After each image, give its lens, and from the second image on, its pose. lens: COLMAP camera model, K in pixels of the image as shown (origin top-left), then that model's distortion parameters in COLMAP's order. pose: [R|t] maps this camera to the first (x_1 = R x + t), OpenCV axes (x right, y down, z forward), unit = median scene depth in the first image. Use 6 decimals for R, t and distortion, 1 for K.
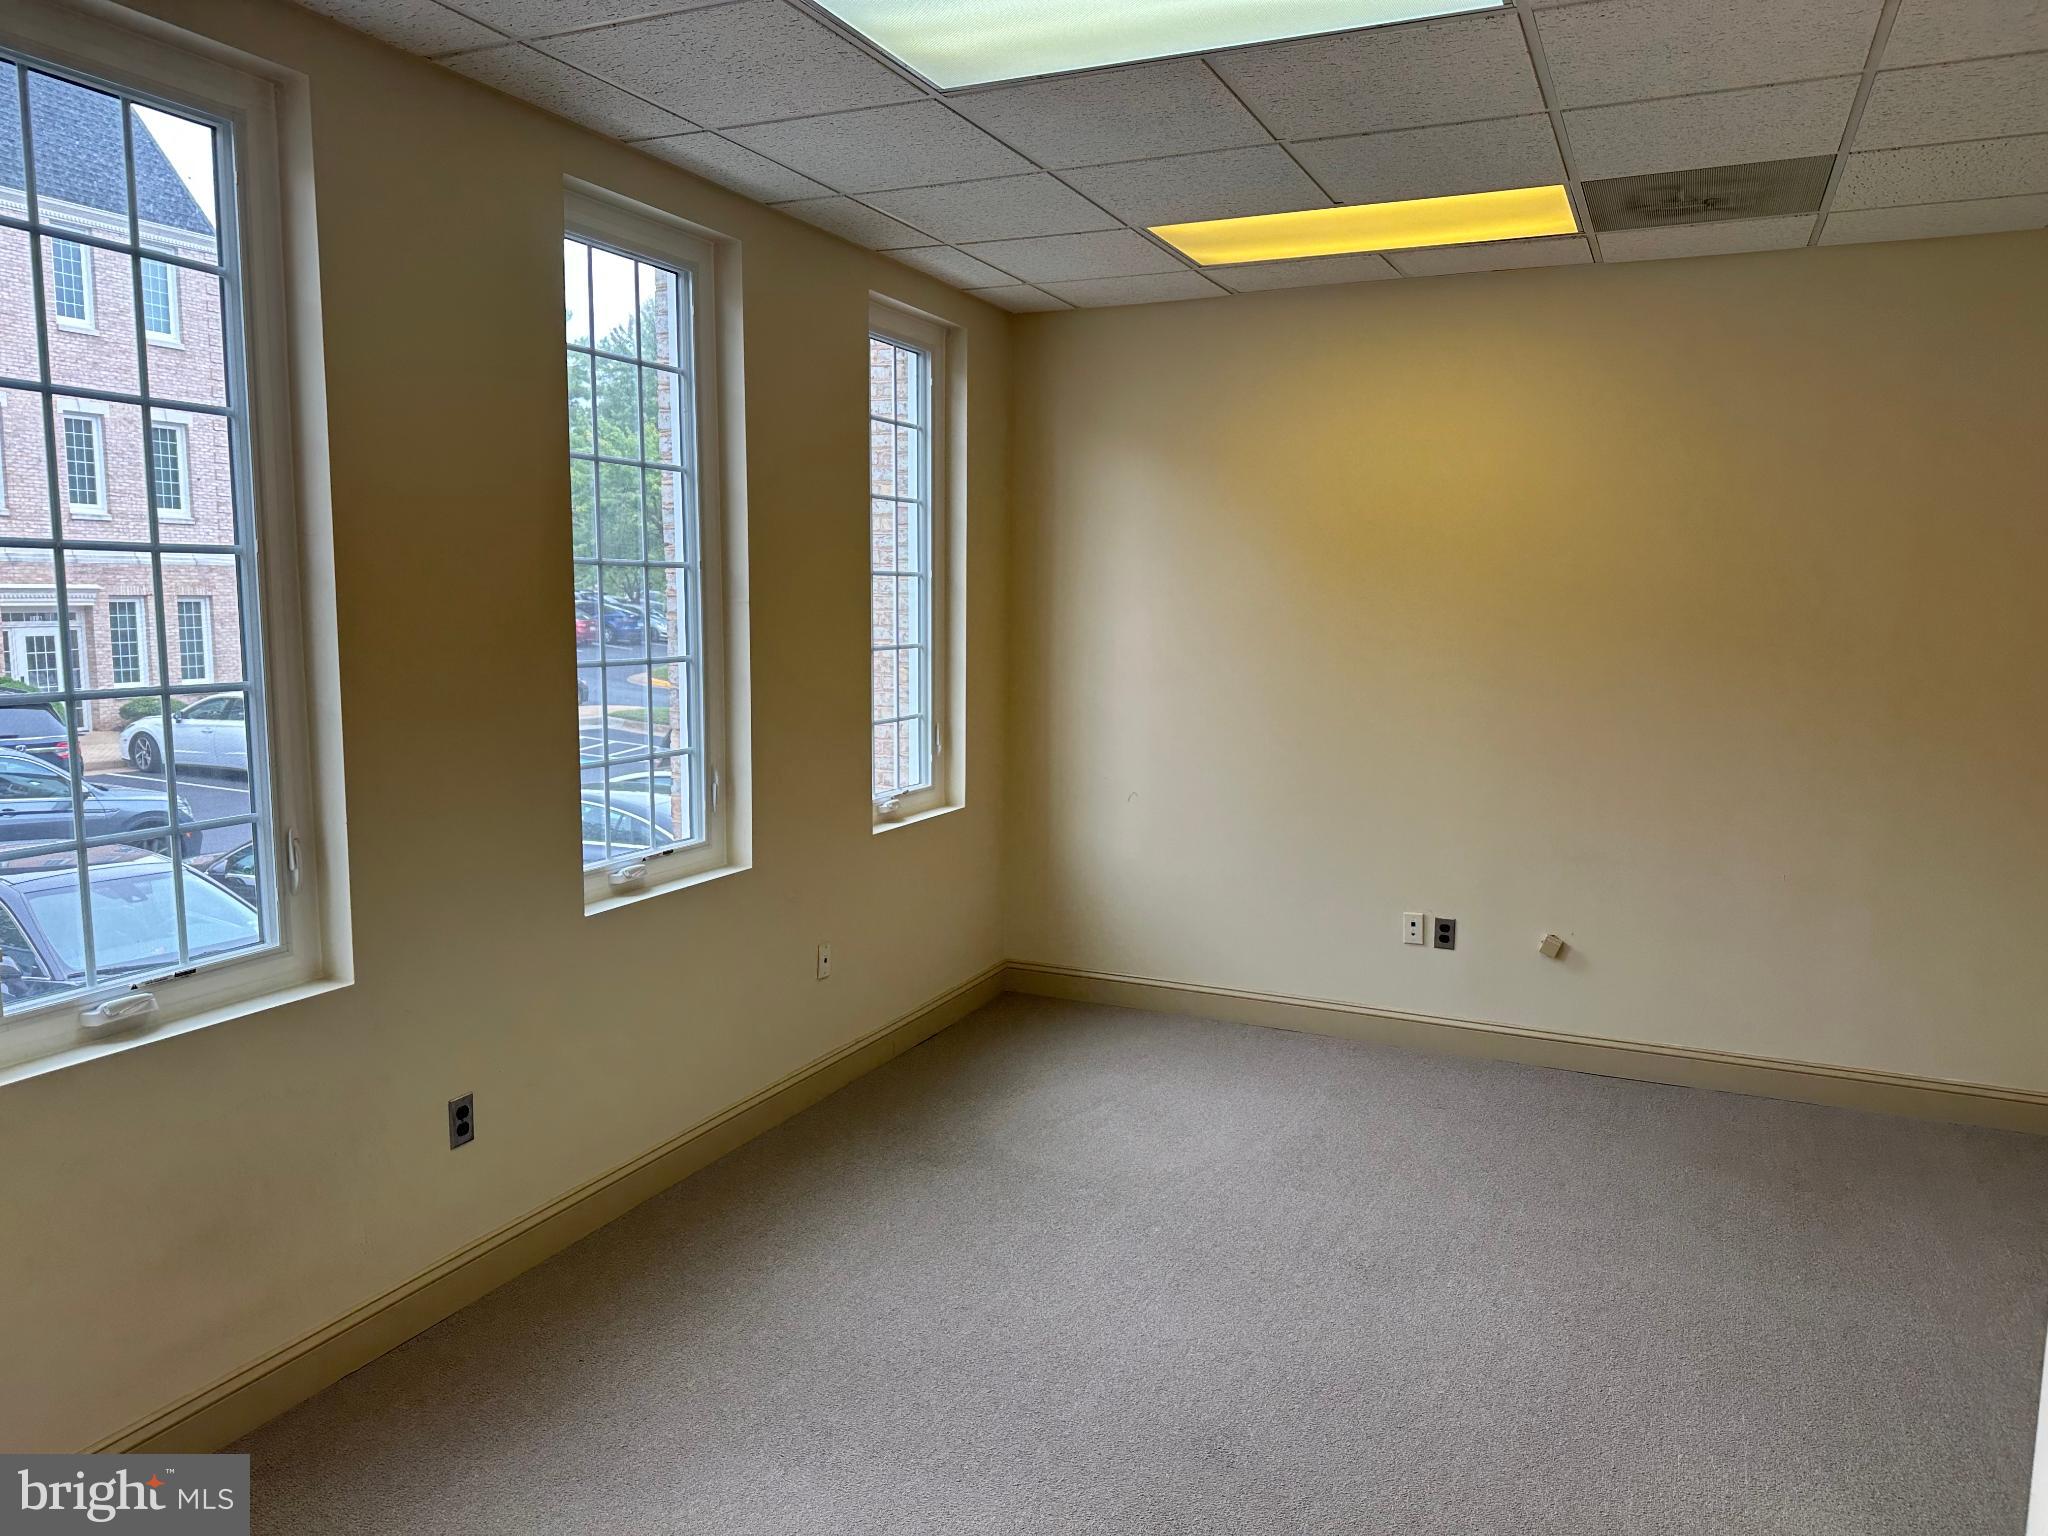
lens RADIAL K [[1439.7, 0, 1022.1], [0, 1439.7, 771.0], [0, 0, 1]] dist [0.037412, -0.000252]
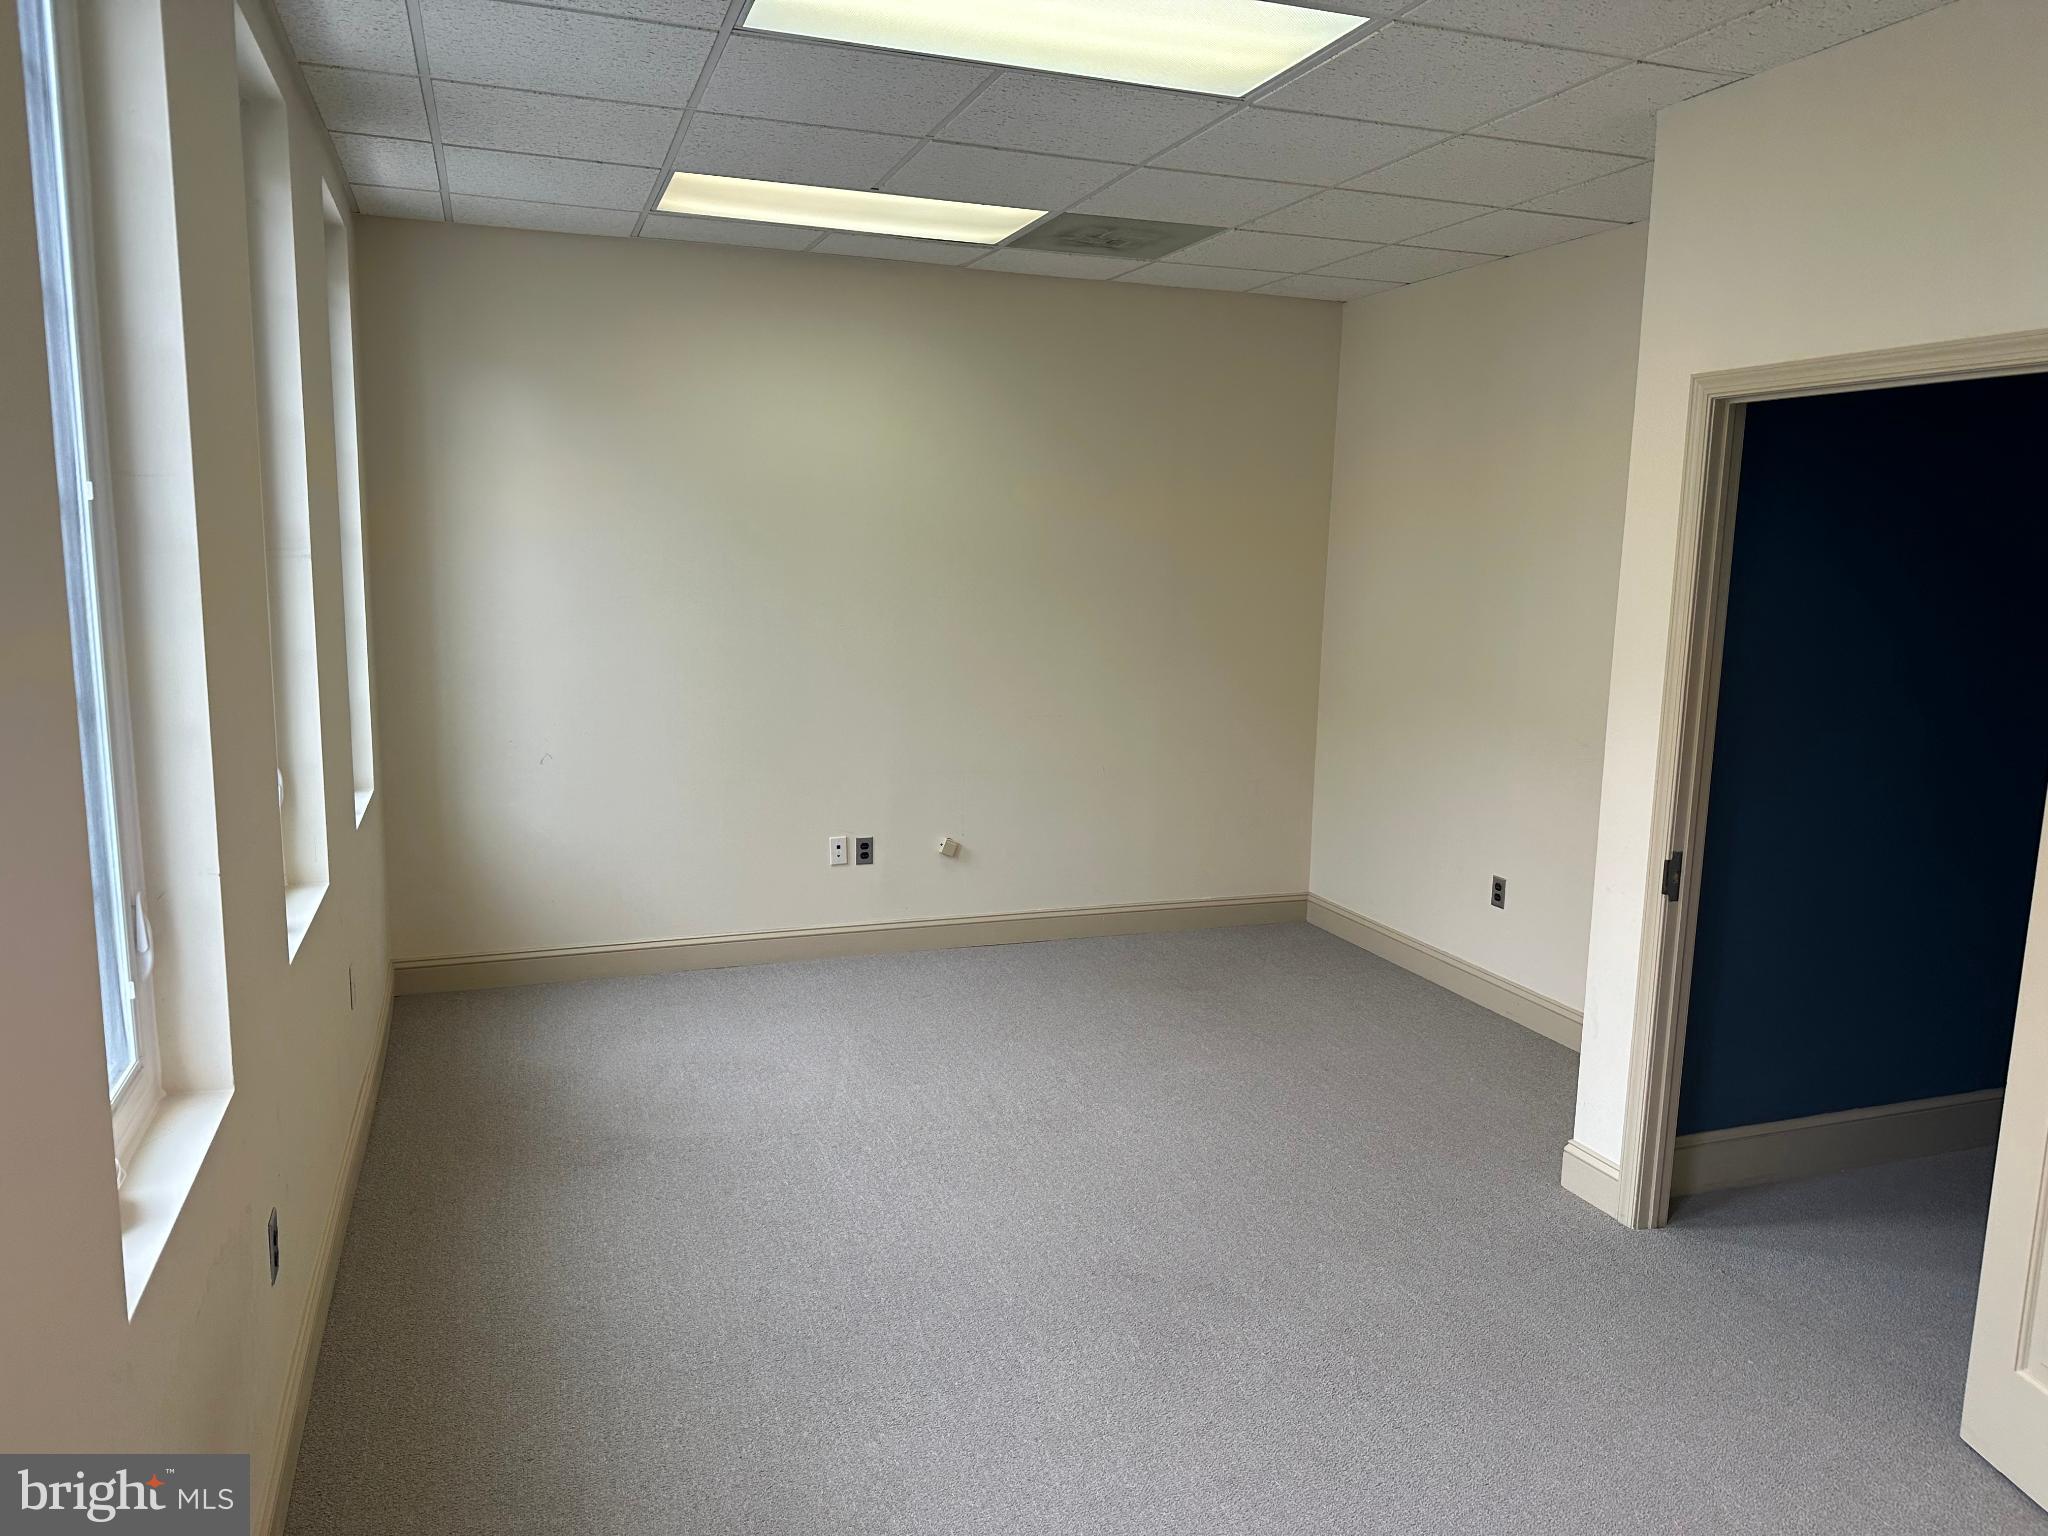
lens RADIAL K [[1418.9, 0, 1026.1], [0, 1418.9, 773.3], [0, 0, 1]] dist [0.002217, -0.001425]
pose [[0.705633, -0.107561, 0.700366, -0.394290], [0.078298, 0.994195, 0.073800, -0.019442], [-0.704238, 0.002762, 0.709958, 0.133964]]
